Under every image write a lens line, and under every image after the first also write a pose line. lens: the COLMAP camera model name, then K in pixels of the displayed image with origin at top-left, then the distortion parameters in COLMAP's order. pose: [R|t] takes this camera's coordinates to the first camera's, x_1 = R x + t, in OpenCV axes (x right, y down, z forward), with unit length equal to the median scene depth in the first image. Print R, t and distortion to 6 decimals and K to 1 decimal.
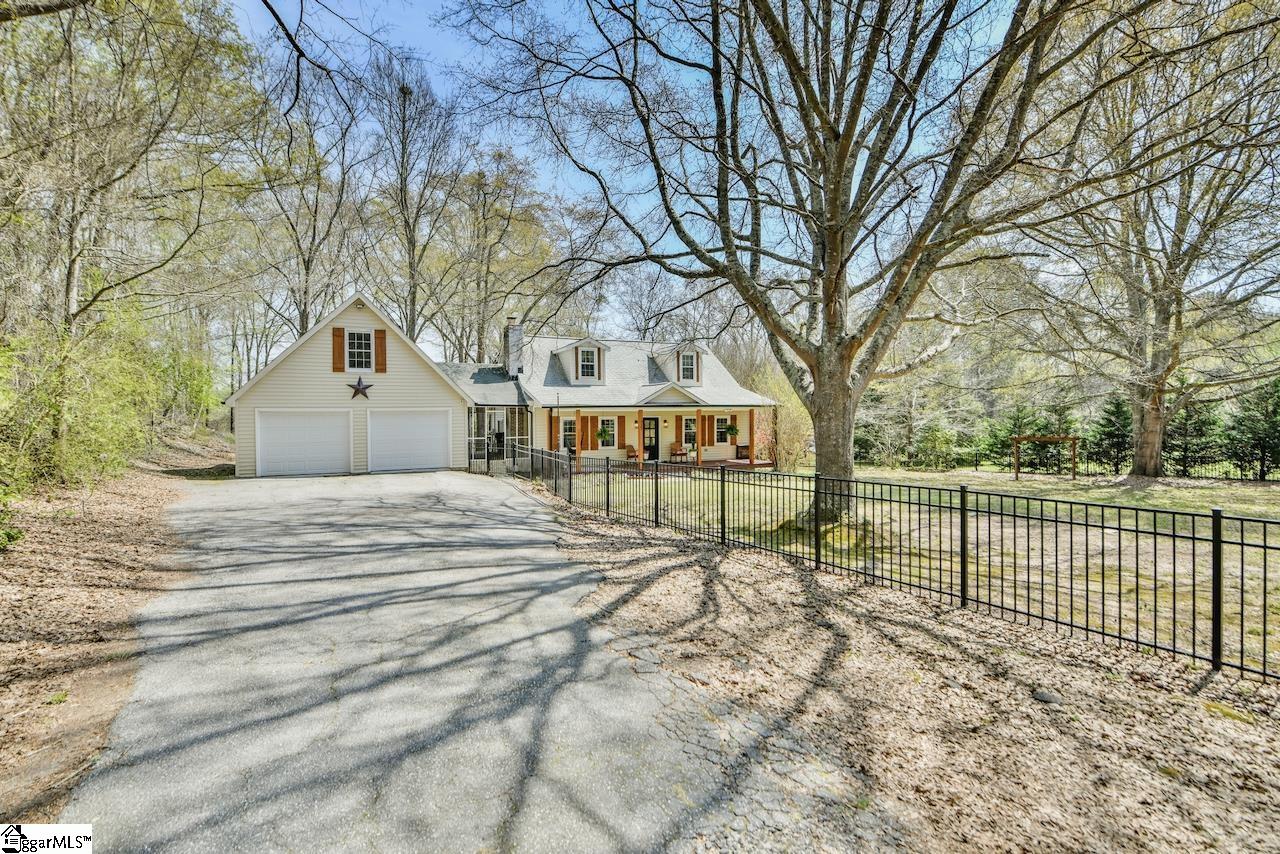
lens RADIAL K [[600.2, 0, 642.6], [0, 600.2, 428.6], [0, 0, 1]] dist [0.002795, 0.000422]
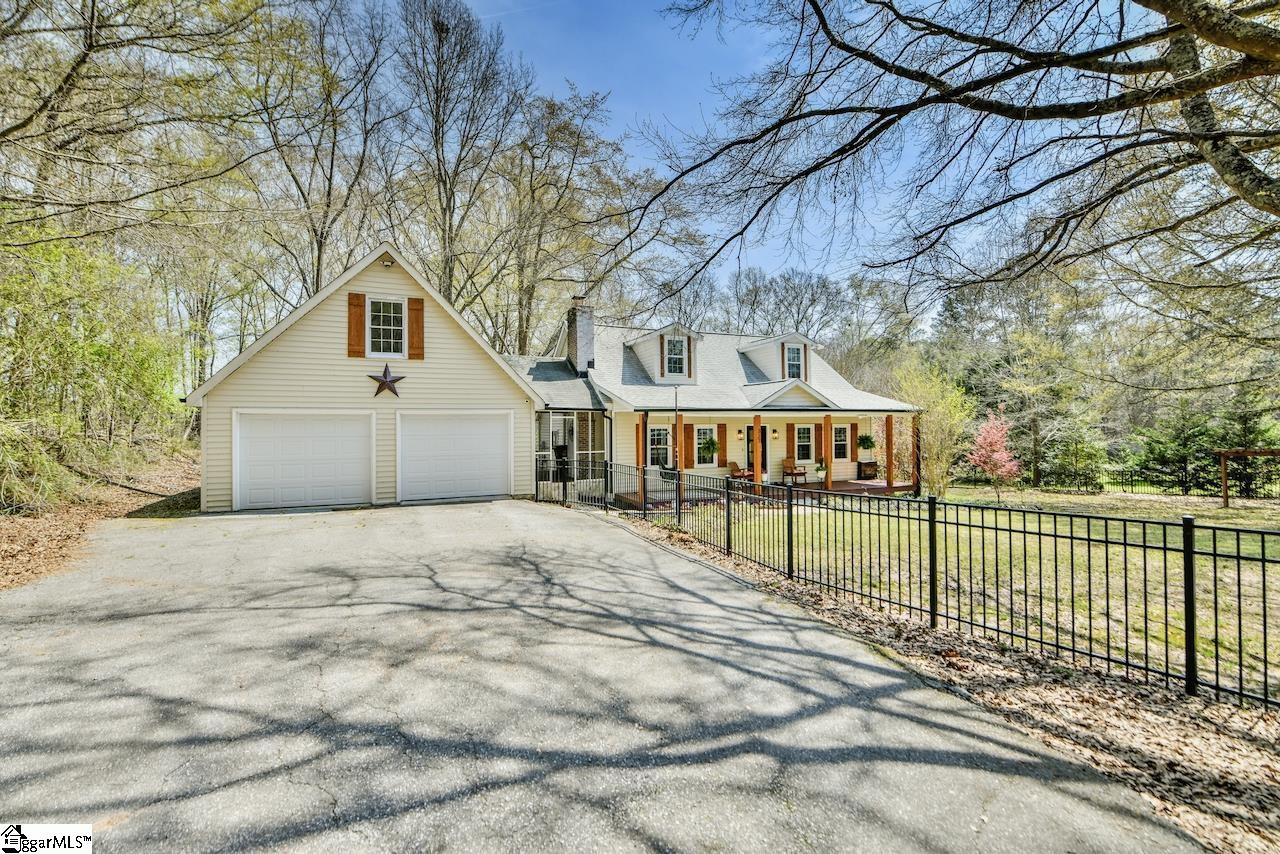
lens RADIAL K [[600.2, 0, 644.2], [0, 600.2, 429.2], [0, 0, 1]] dist [0.002795, 0.000422]
pose [[0.999773, 0.000198, -0.021293, -0.121094], [-0.000672, 0.999752, -0.022266, 0.002717], [0.021283, 0.022275, 0.999525, 0.240342]]
